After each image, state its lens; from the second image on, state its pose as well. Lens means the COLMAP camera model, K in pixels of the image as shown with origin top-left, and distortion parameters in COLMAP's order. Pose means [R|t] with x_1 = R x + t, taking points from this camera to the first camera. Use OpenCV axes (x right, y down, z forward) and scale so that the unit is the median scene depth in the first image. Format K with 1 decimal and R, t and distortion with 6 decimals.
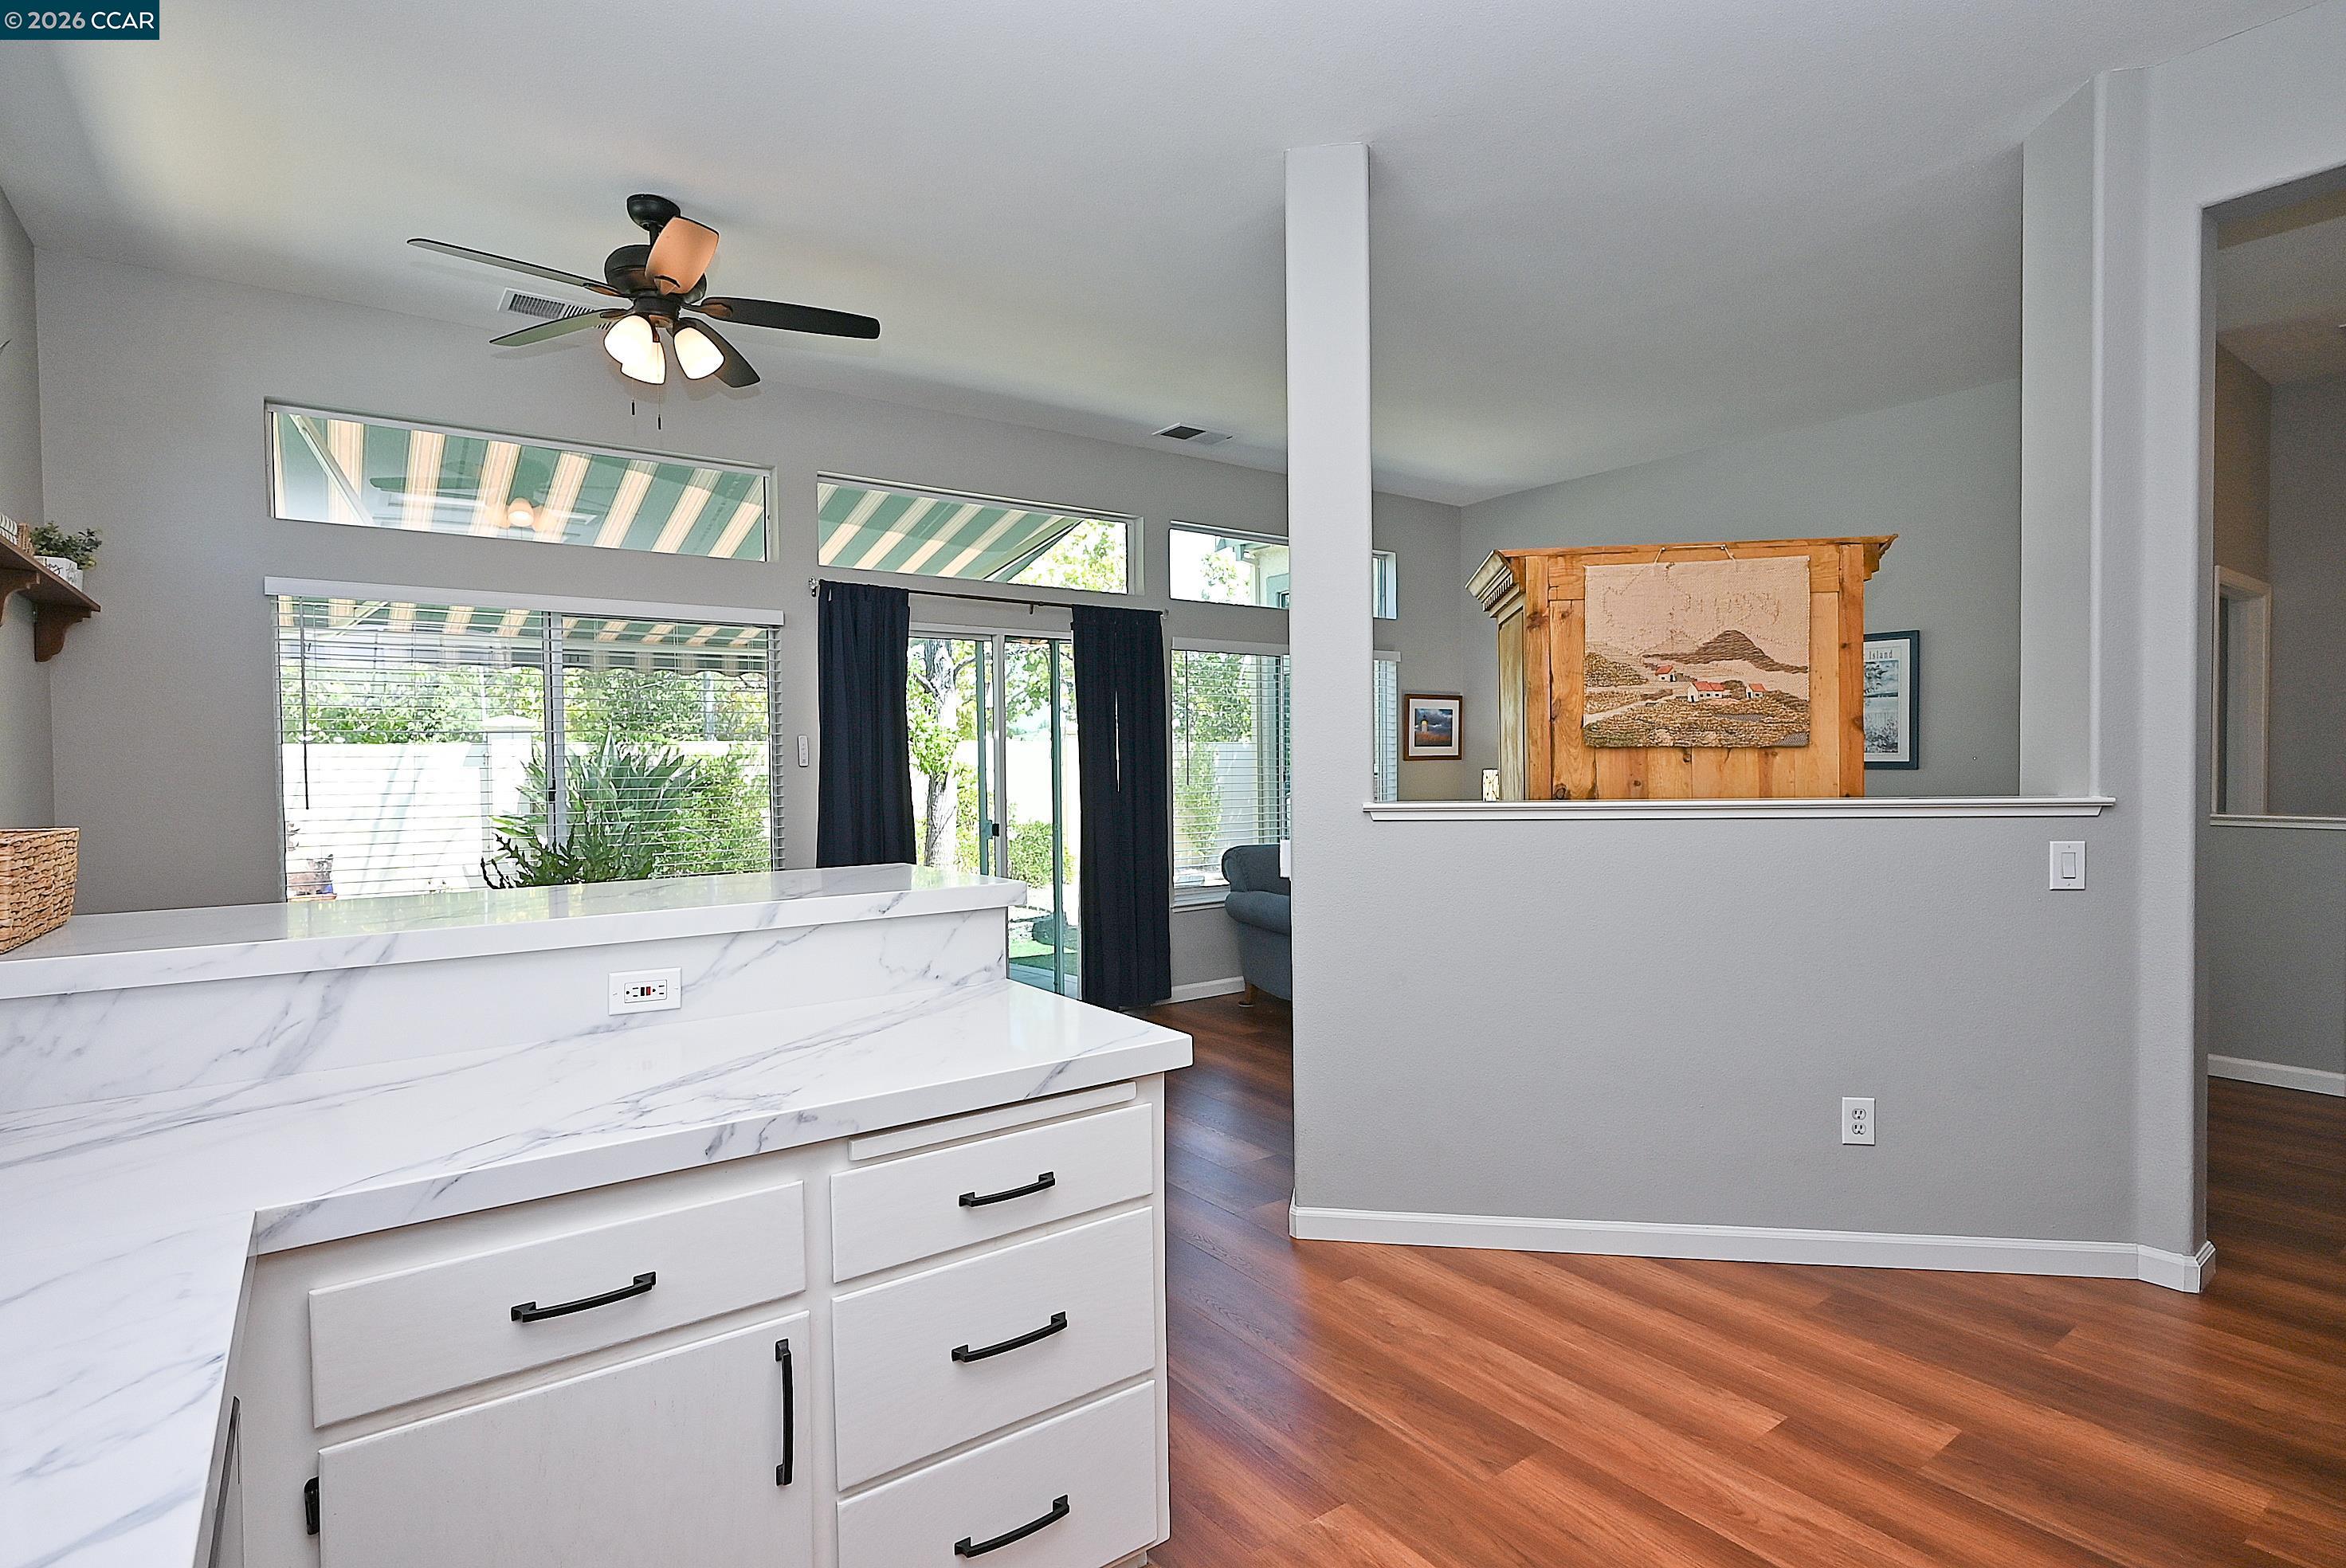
lens RADIAL K [[1167.6, 0, 1174.4], [0, 1167.6, 776.5], [0, 0, 1]] dist [-0.003212, 0.003366]
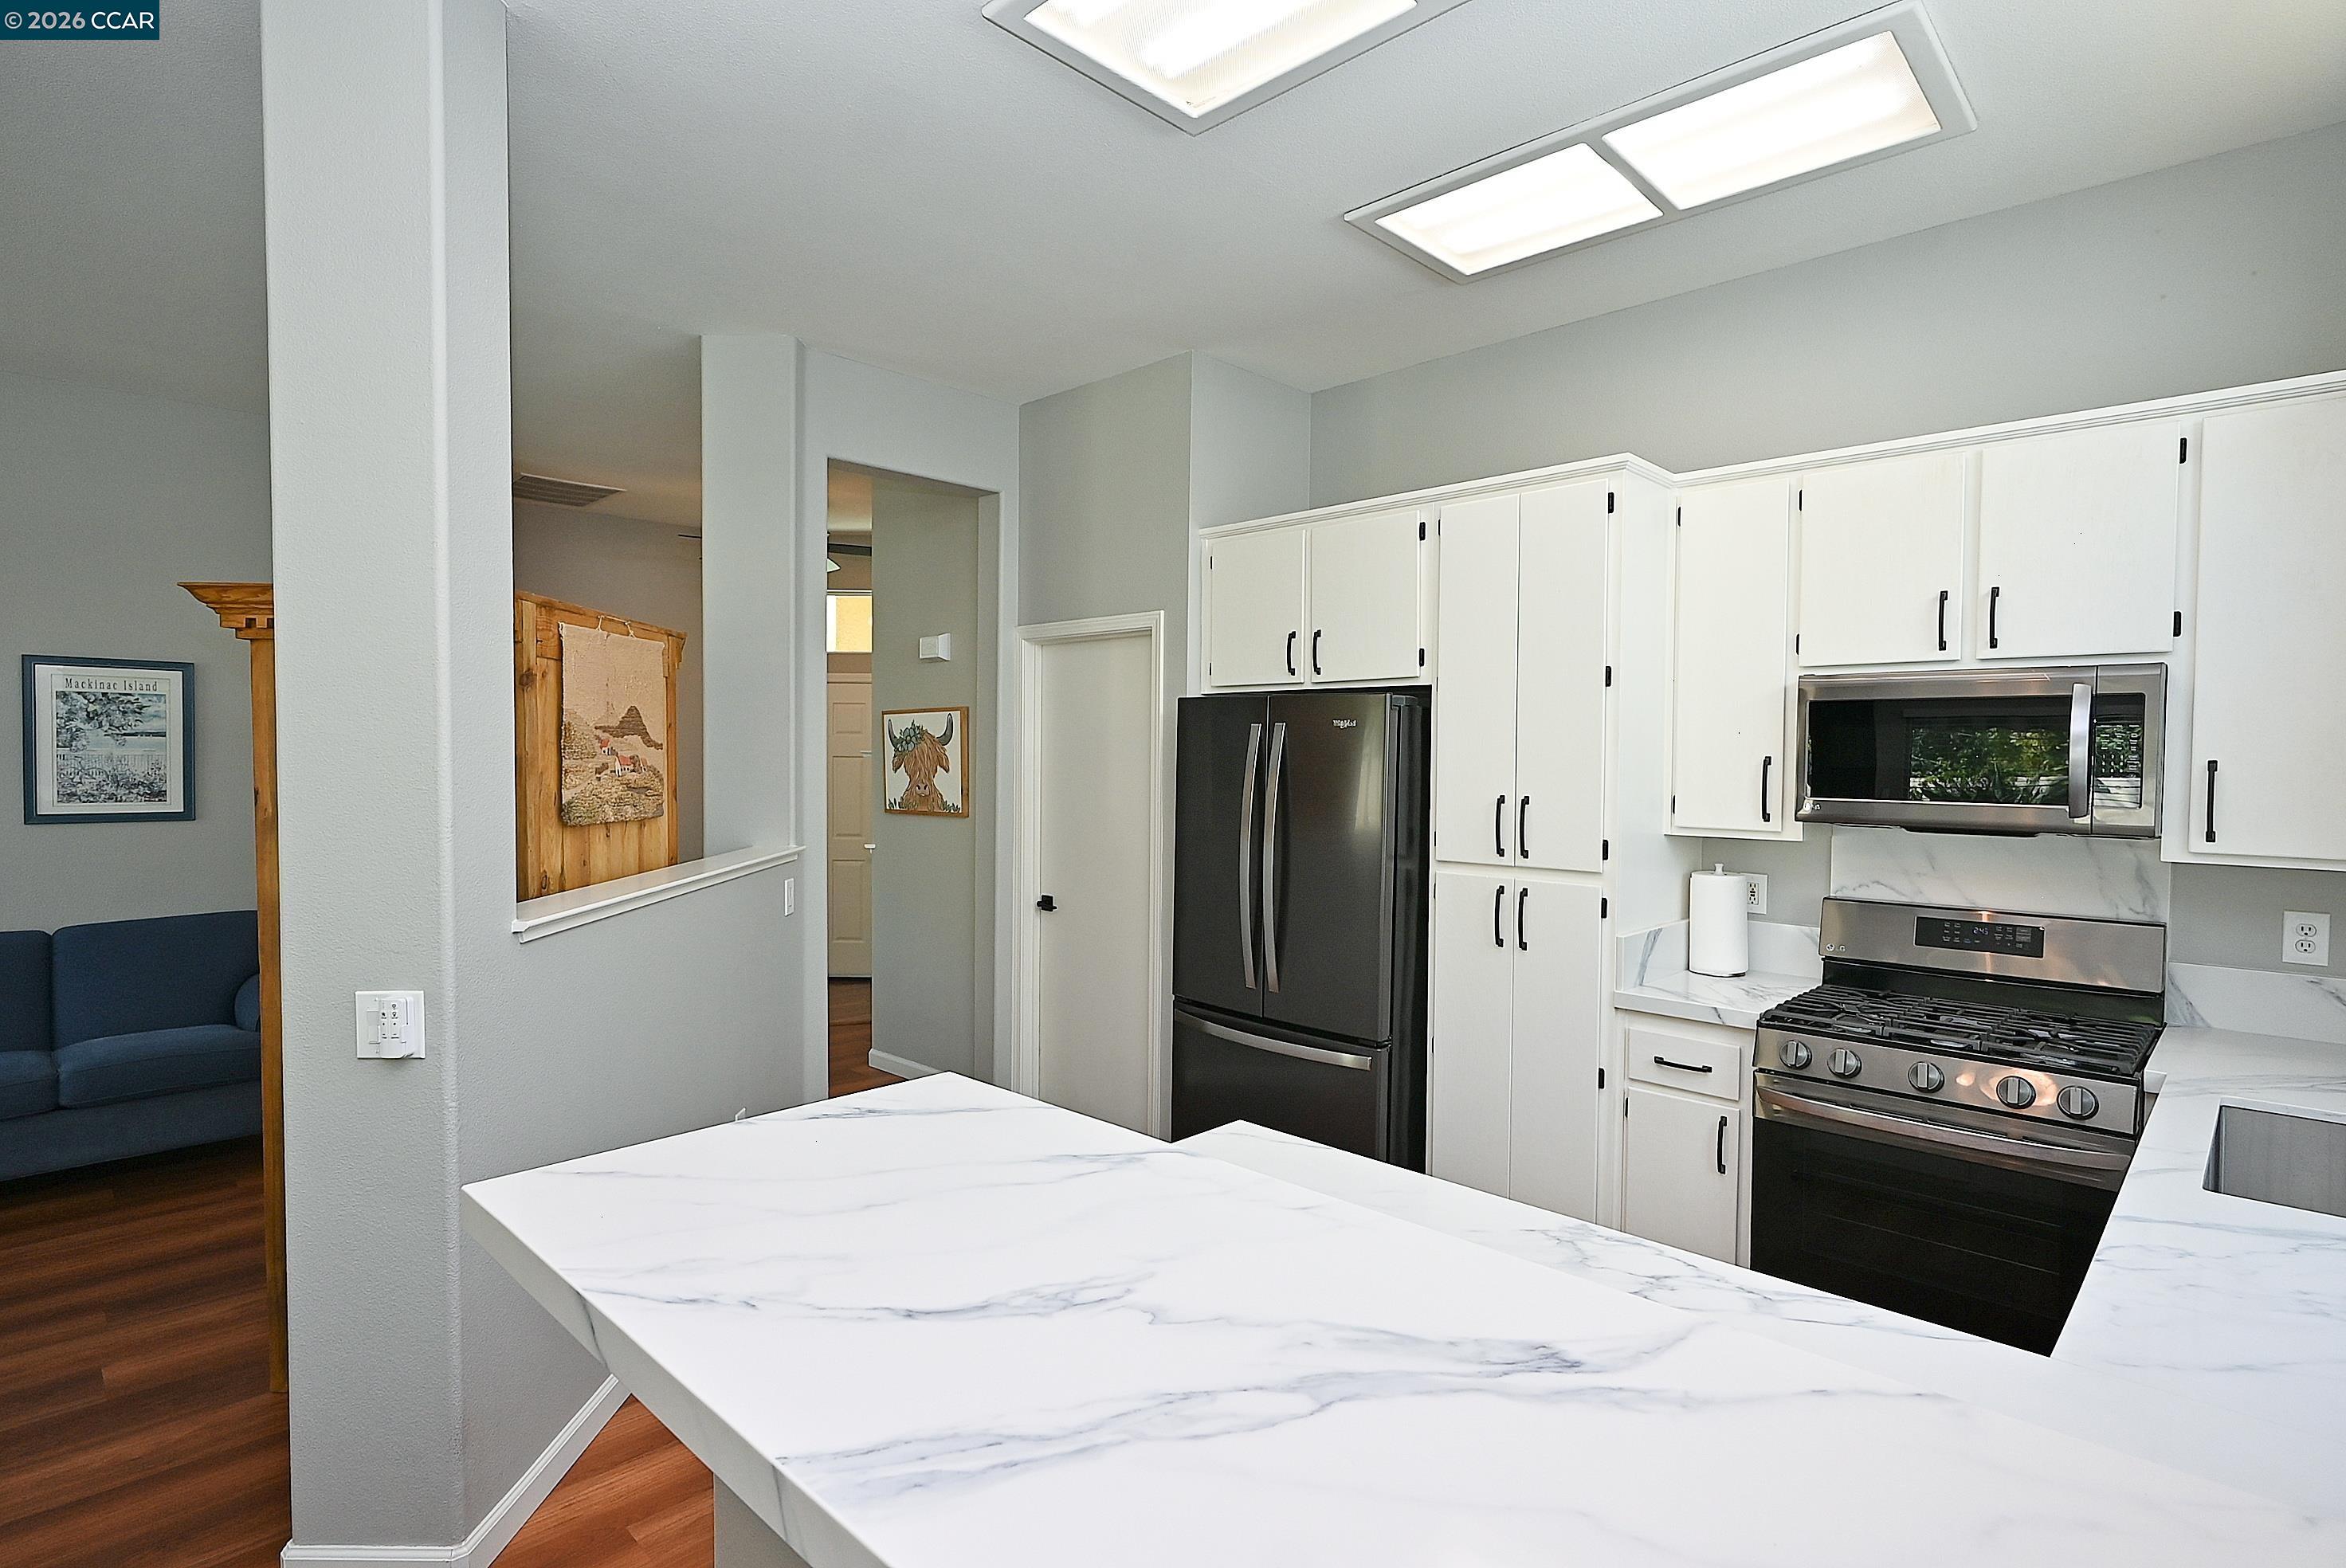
lens RADIAL K [[1167.6, 0, 1171.7], [0, 1167.6, 782.6], [0, 0, 1]] dist [-0.003212, 0.003366]
pose [[-0.174242, -0.011793, 0.984632, -0.496015], [0.008364, 0.999874, 0.013455, -0.055060], [-0.984667, 0.010580, -0.174122, 0.576829]]
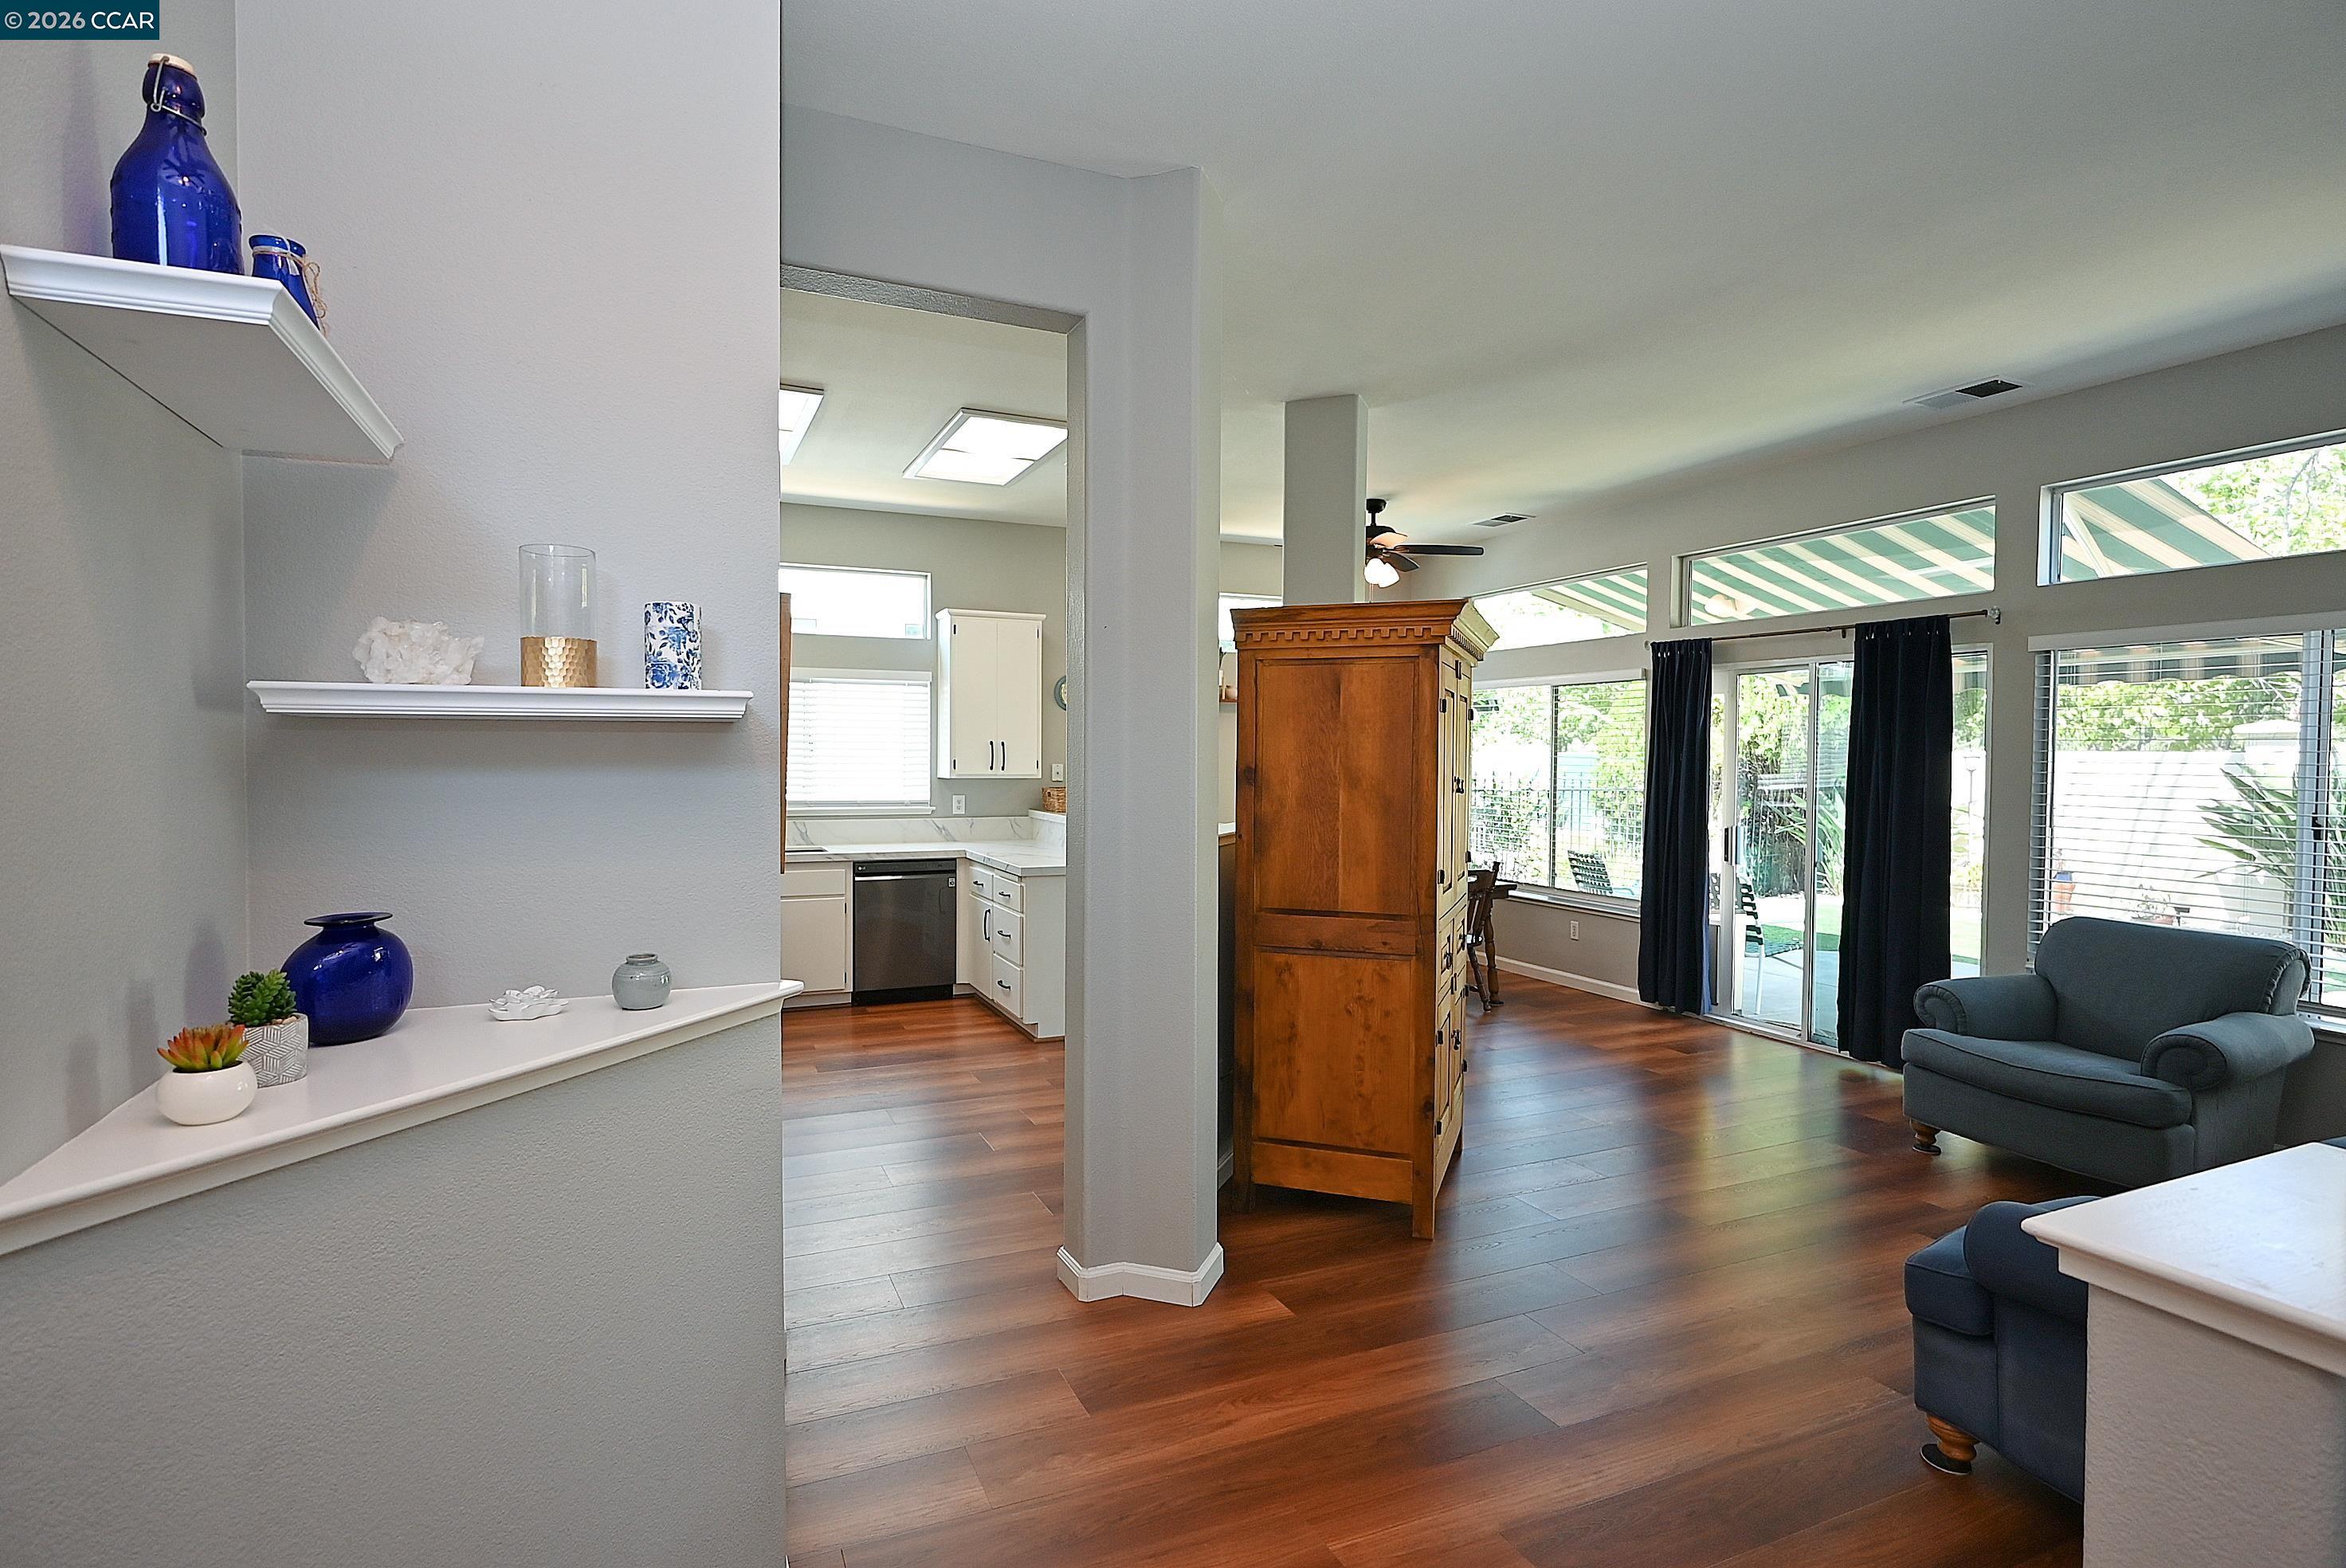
lens RADIAL K [[1167.6, 0, 1161.9], [0, 1167.6, 764.4], [0, 0, 1]] dist [-0.003212, 0.003366]
pose [[-0.215296, 0.034344, -0.975945, 1.381349], [-0.010922, 0.999234, 0.037573, -0.086640], [0.976488, 0.018749, -0.214756, 0.941577]]
